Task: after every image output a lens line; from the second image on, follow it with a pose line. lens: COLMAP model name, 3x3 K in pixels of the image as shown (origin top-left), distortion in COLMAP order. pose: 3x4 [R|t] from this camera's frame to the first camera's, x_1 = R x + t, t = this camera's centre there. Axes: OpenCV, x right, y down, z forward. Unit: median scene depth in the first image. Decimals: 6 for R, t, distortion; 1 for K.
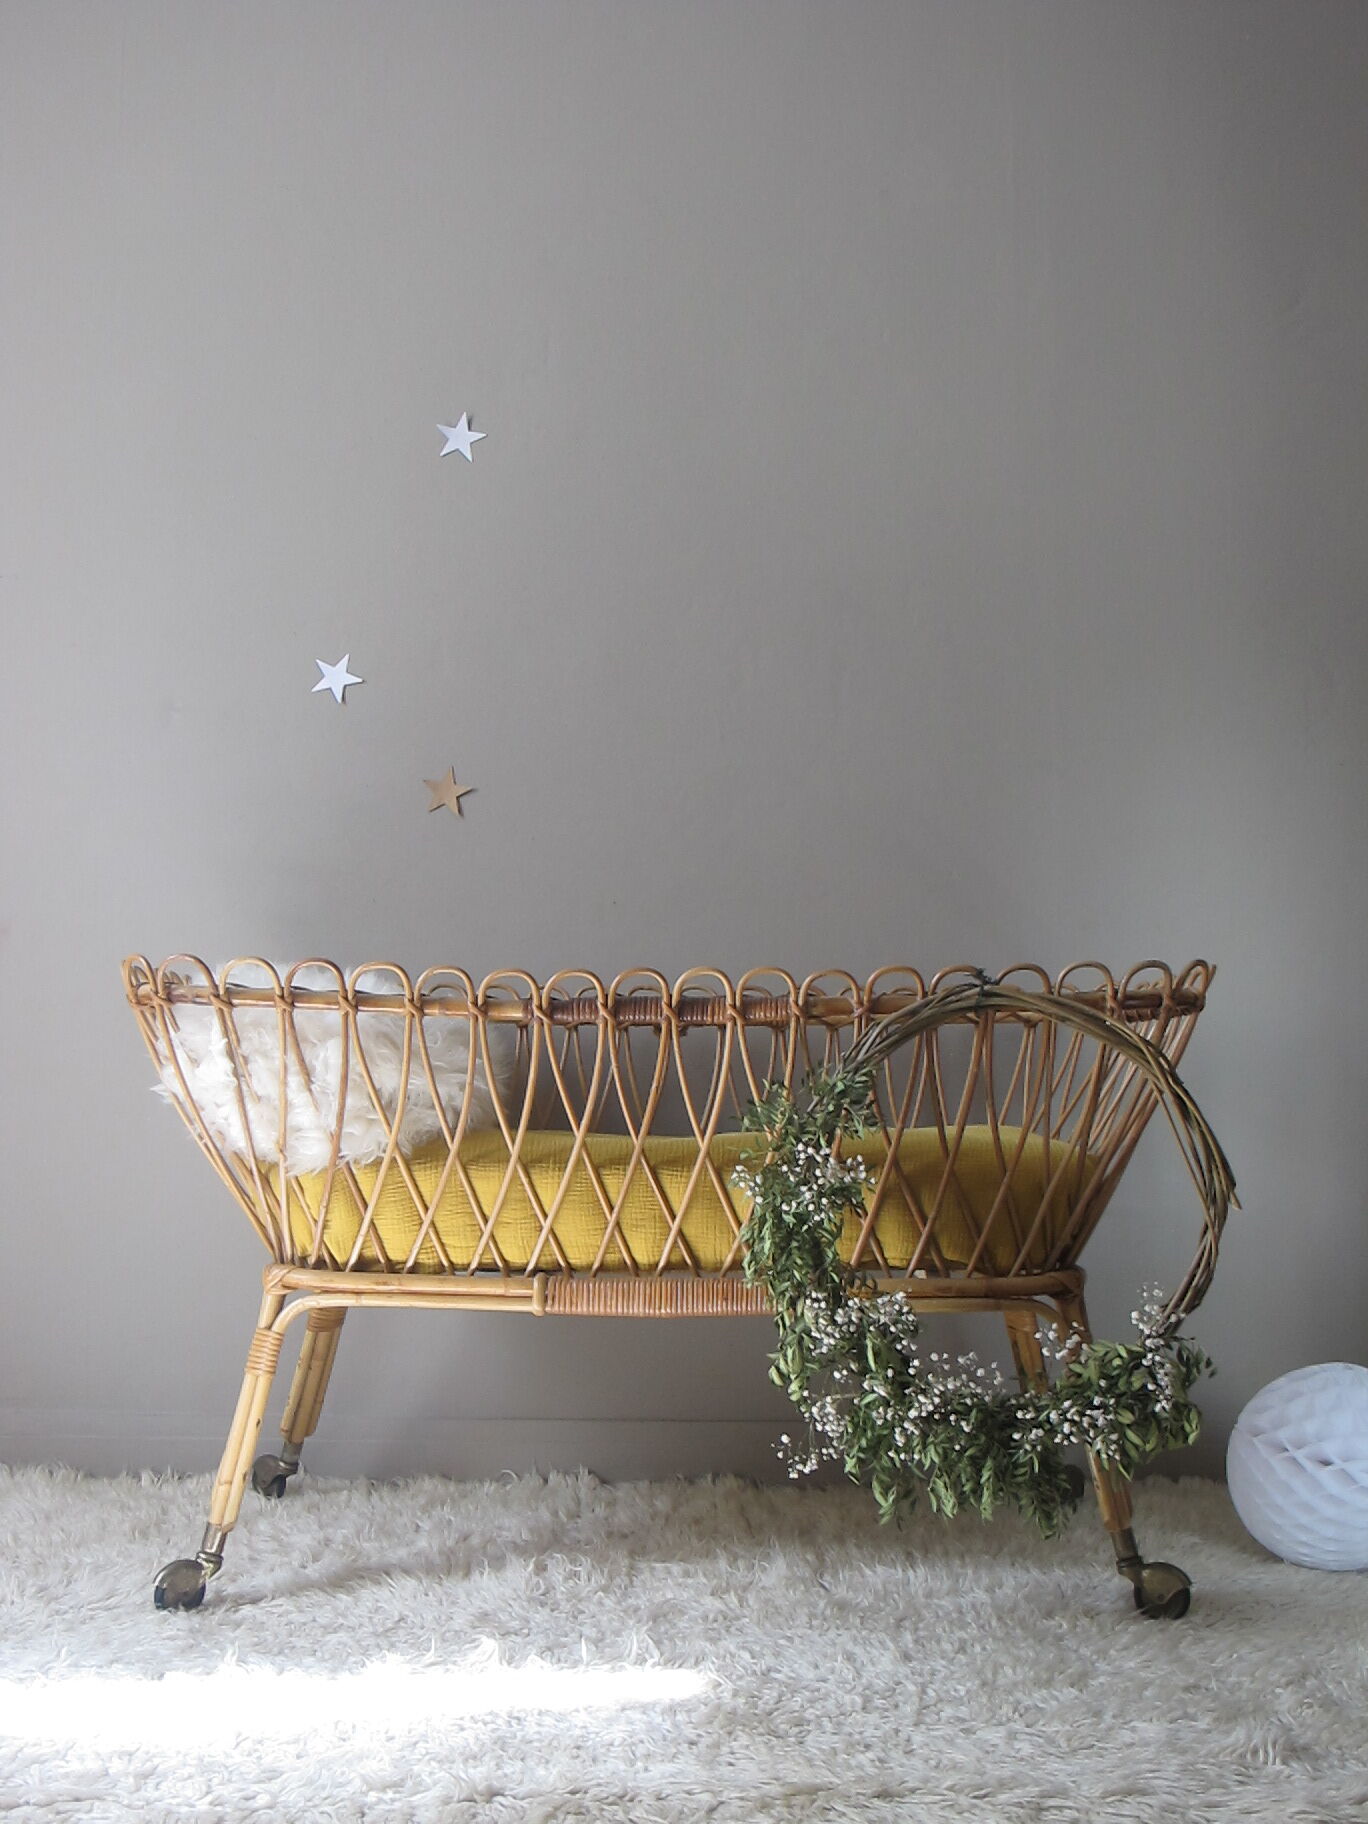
lens RADIAL K [[1999.8, 0, 684.0], [0, 1999.8, 912.0], [0, 0, 1]] dist [-0.047718, -0.039332]
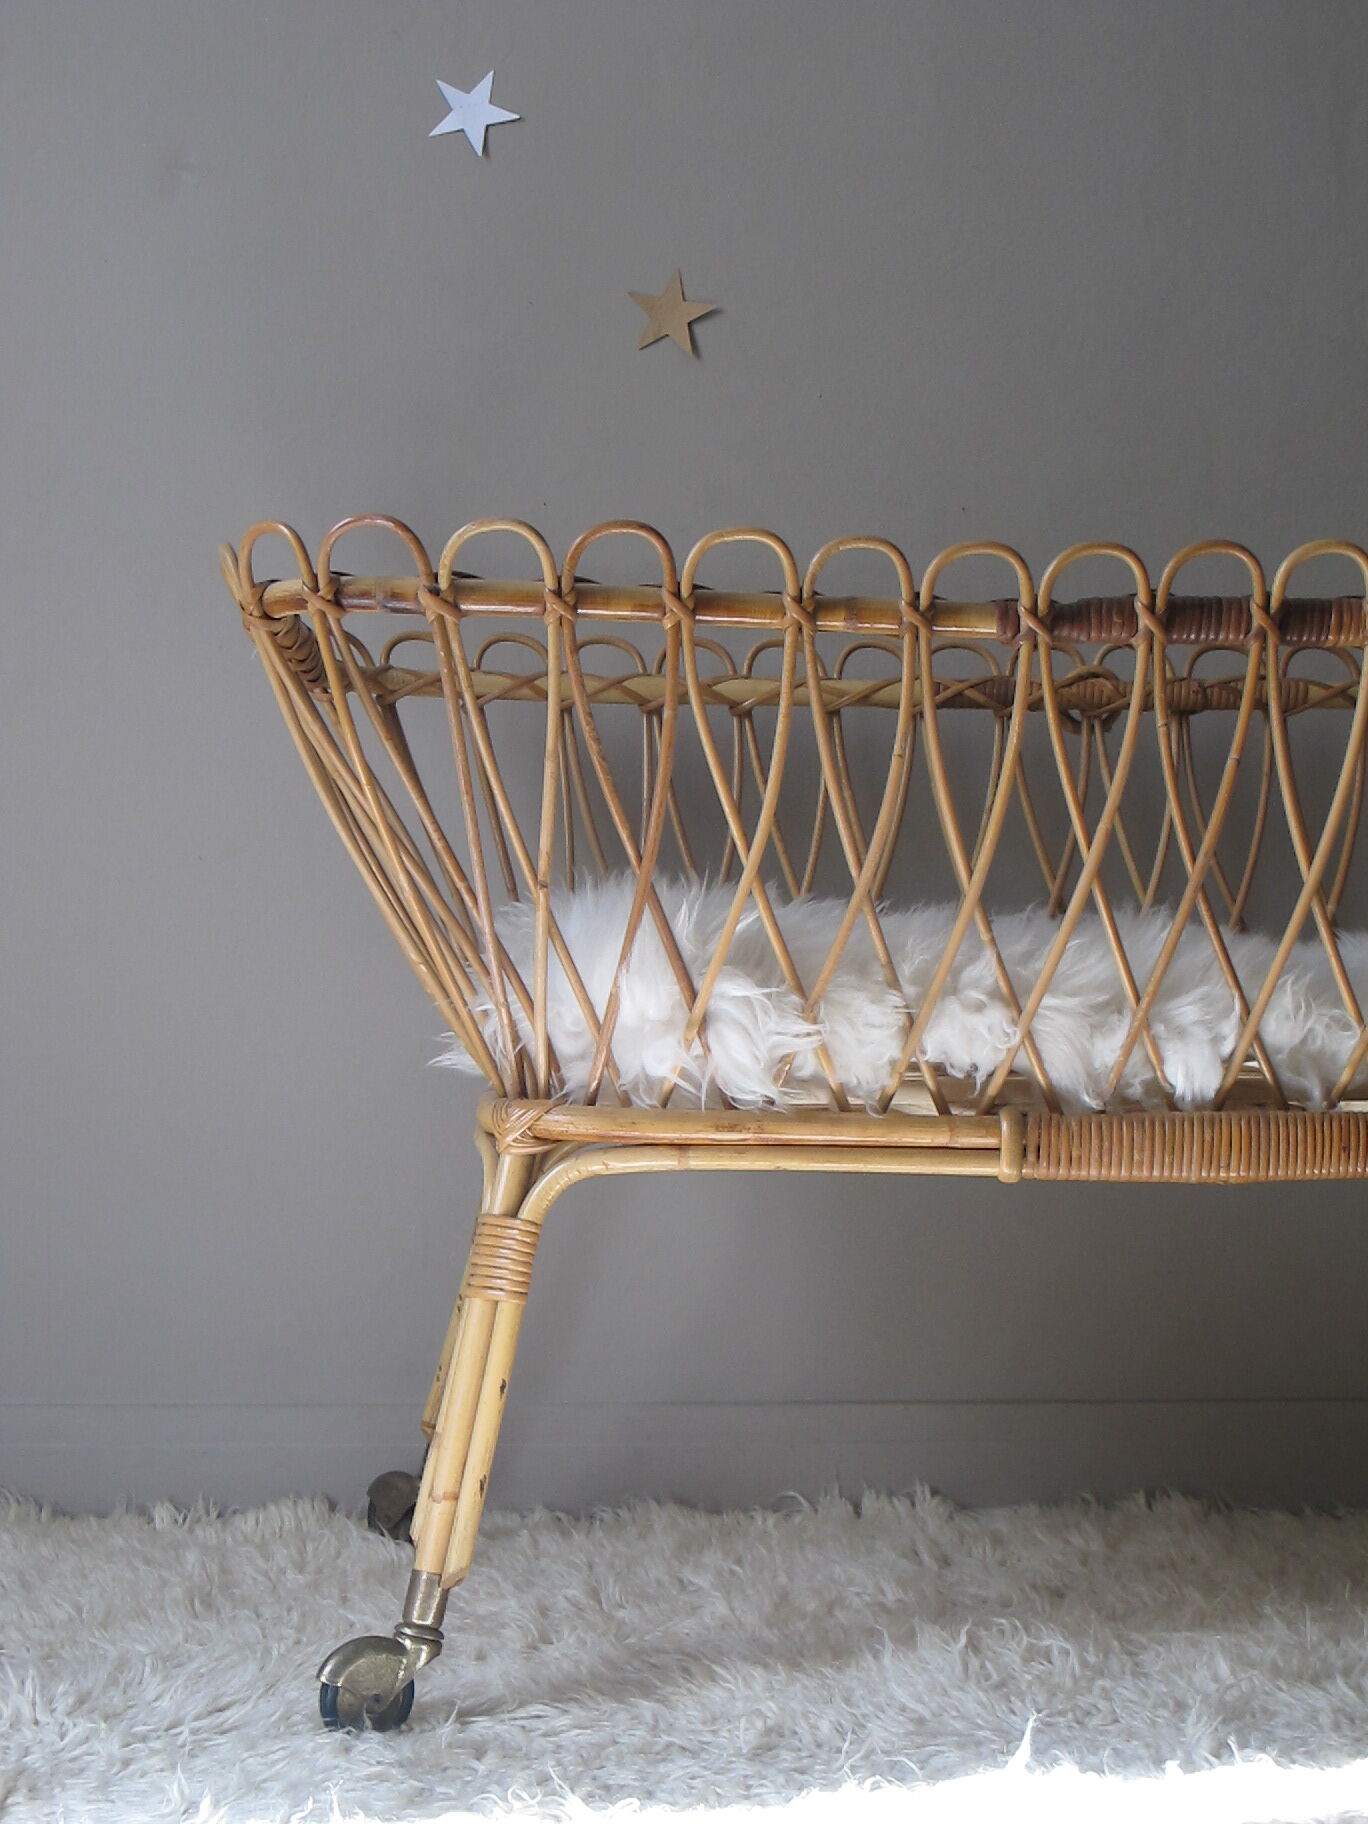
lens RADIAL K [[2924.6, 0, 684.0], [0, 2924.6, 912.0], [0, 0, 1]] dist [0.127545, -1.467556]
pose [[0.998897, -0.004546, 0.046744, -0.199038], [0.002013, 0.998534, 0.054089, 0.083150], [-0.046921, -0.053935, 0.997441, 0.202453]]
